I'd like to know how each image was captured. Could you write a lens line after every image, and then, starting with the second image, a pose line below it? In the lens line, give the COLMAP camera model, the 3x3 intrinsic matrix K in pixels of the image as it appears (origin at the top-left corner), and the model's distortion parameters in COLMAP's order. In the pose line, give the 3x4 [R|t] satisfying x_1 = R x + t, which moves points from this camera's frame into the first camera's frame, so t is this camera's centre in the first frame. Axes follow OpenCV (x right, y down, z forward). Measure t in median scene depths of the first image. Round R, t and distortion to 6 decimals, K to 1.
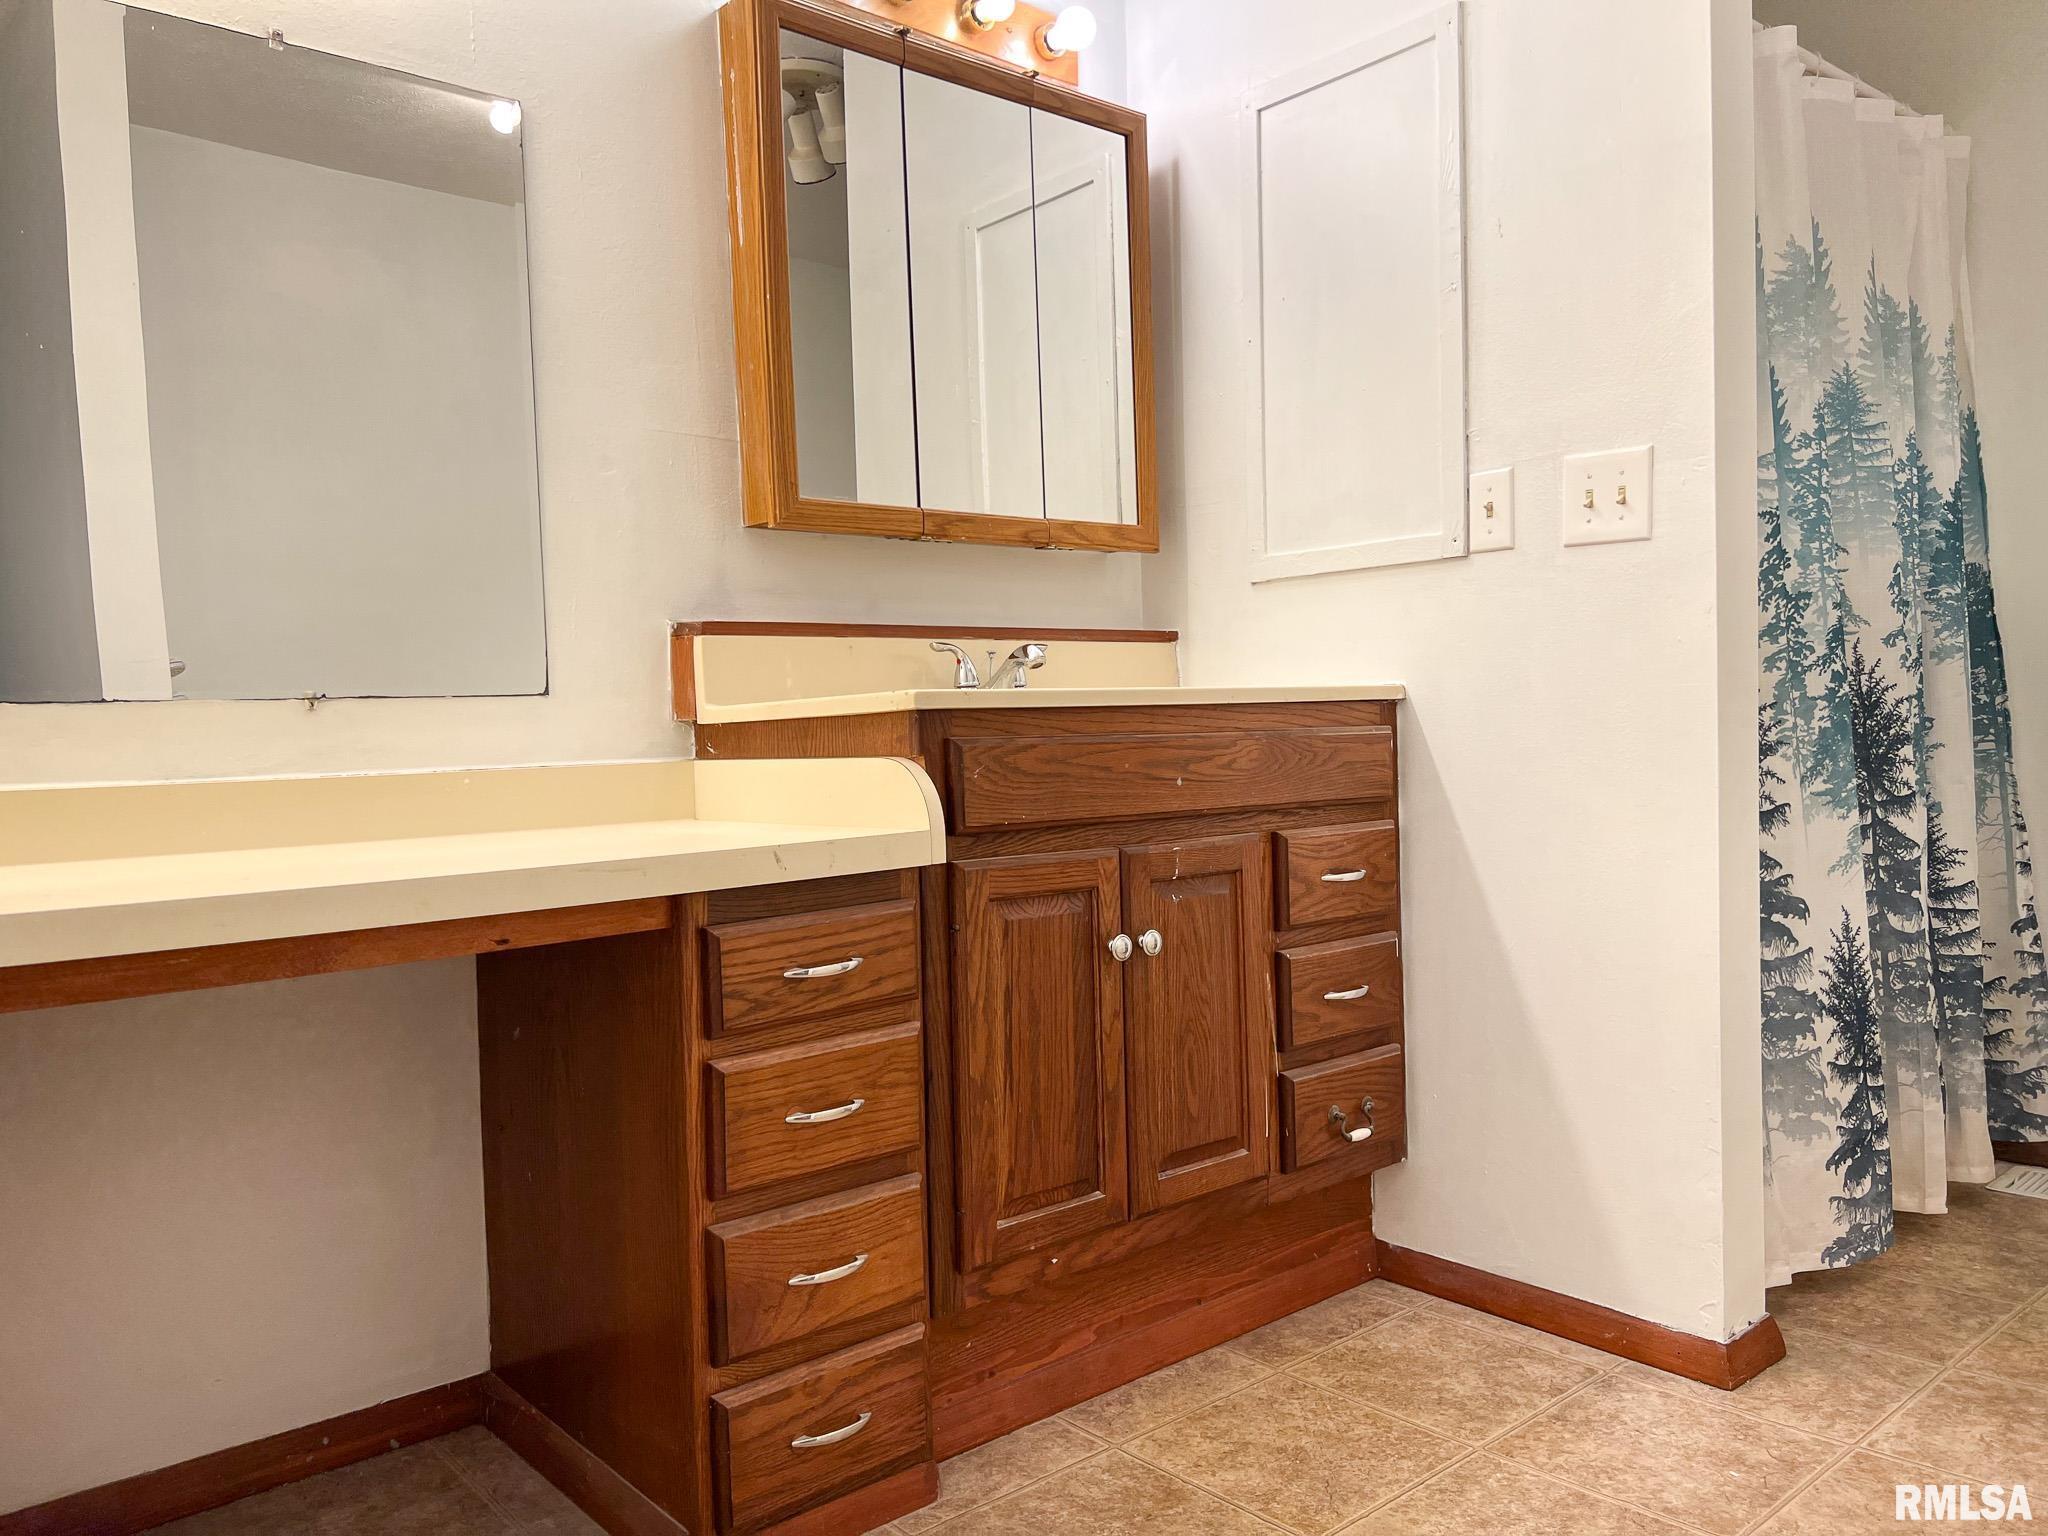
lens RADIAL K [[1558.1, 0, 1024.3], [0, 1558.1, 758.3], [0, 0, 1]] dist [0.050364, -0.058570]
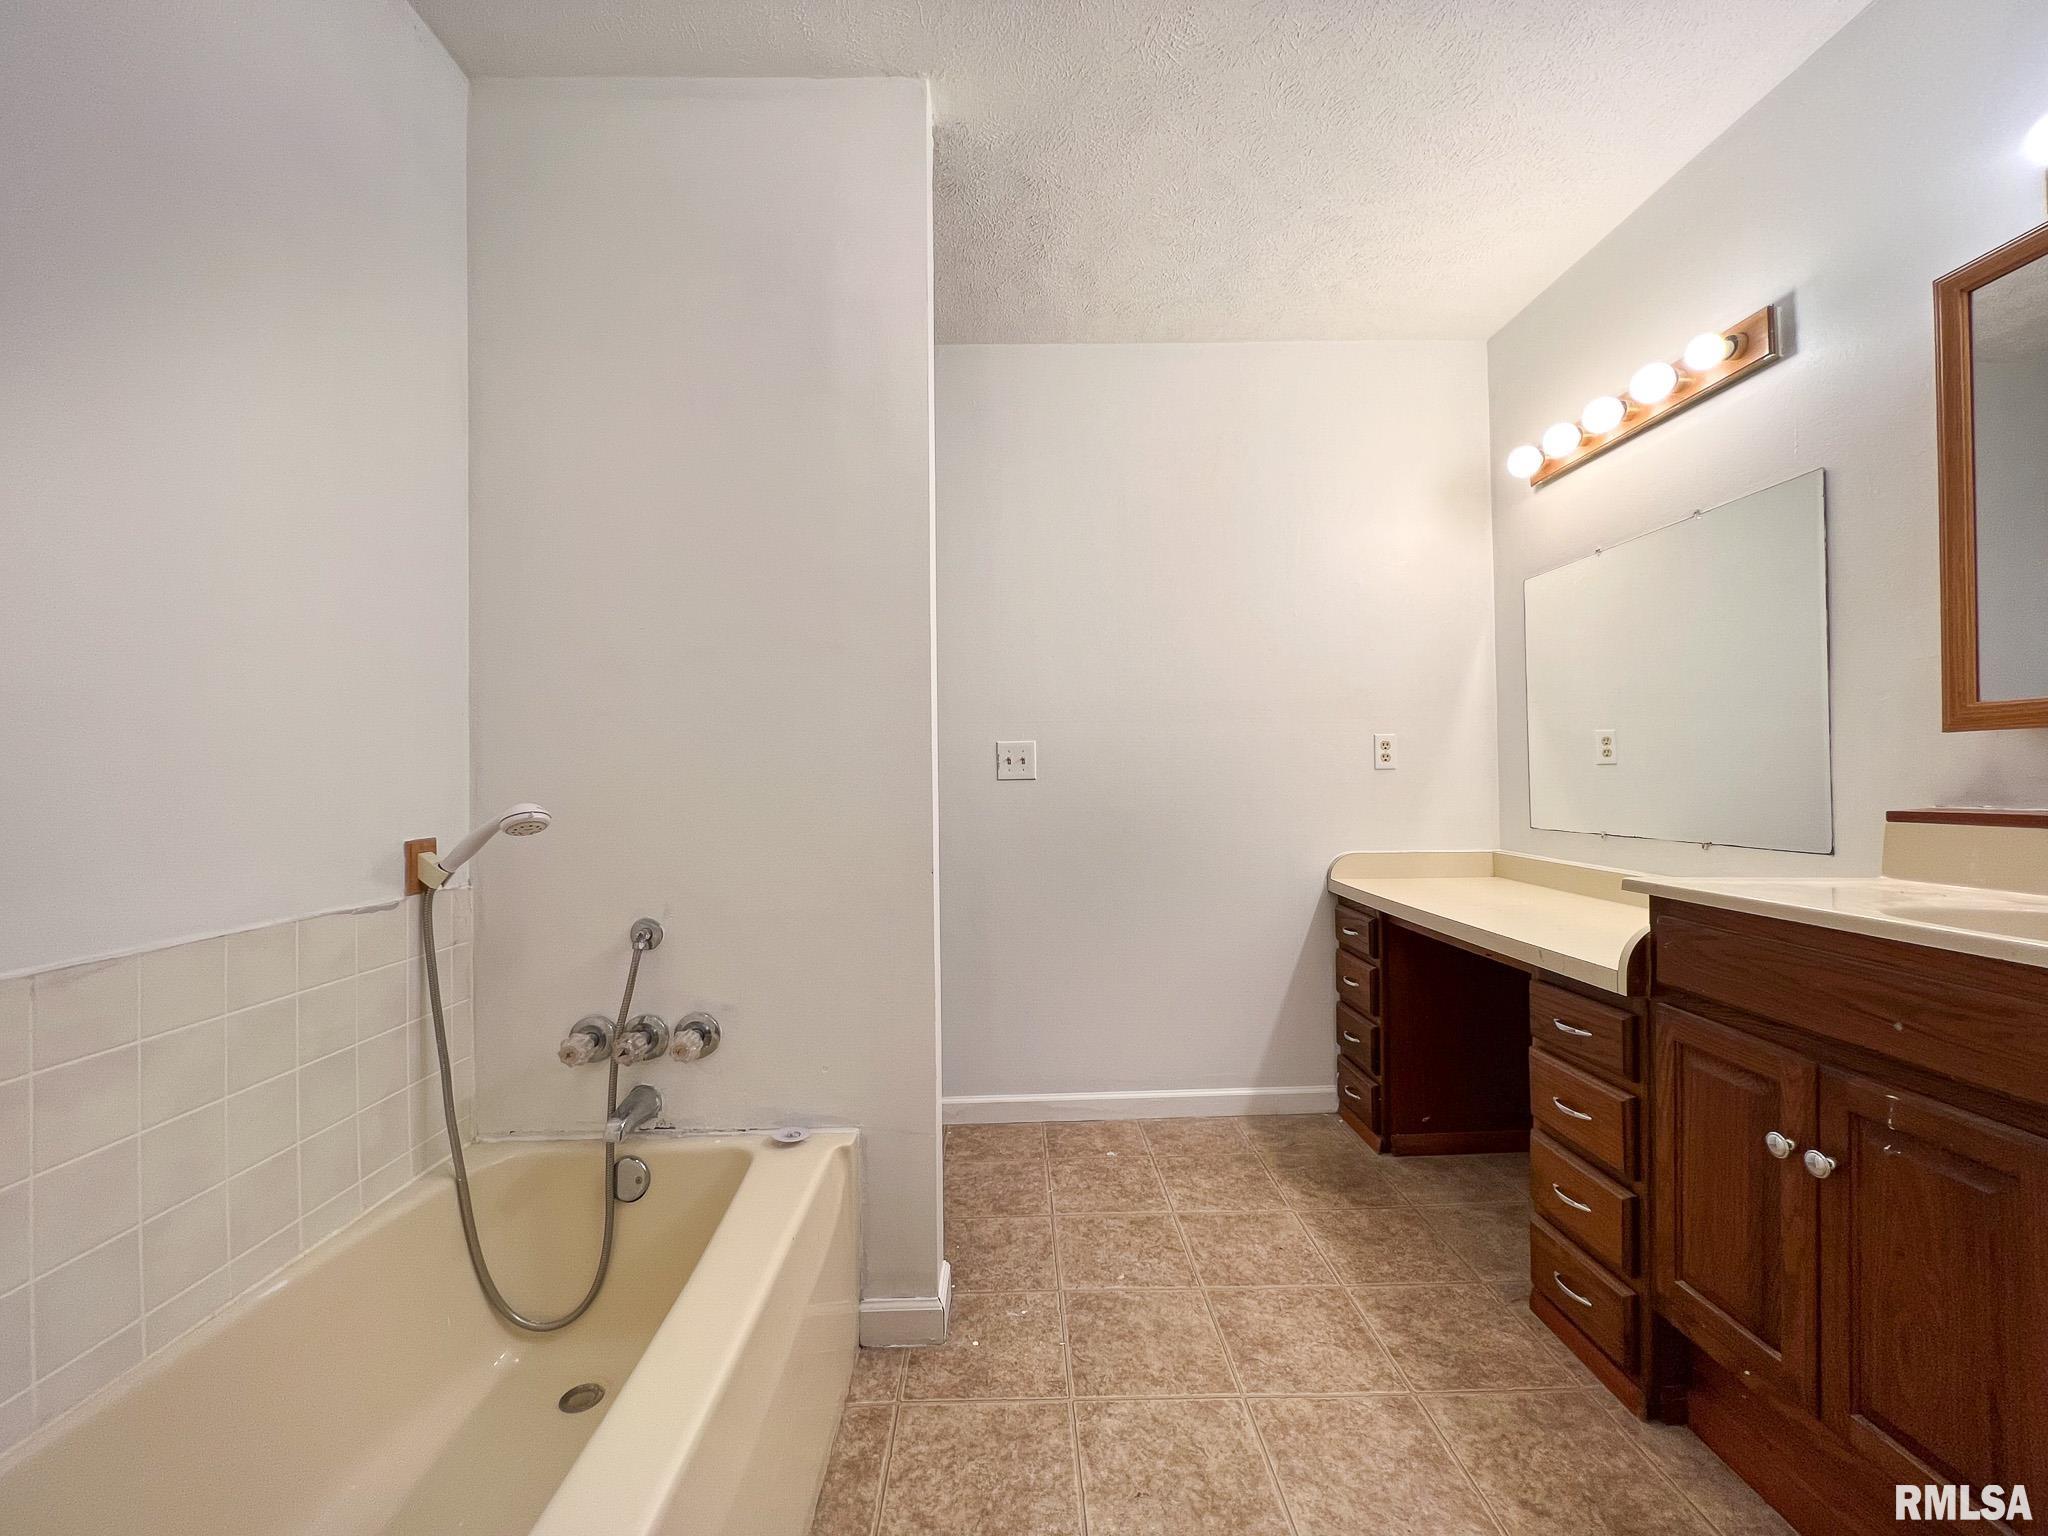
lens RADIAL K [[830.7, 0, 1024.6], [0, 830.7, 773.5], [0, 0, 1]] dist [-0.004591, -0.000173]
pose [[-0.642642, 0.036138, -0.765314, 0.832246], [0.014053, 0.999275, 0.035386, -0.165141], [0.766038, 0.011986, -0.642683, 0.967106]]
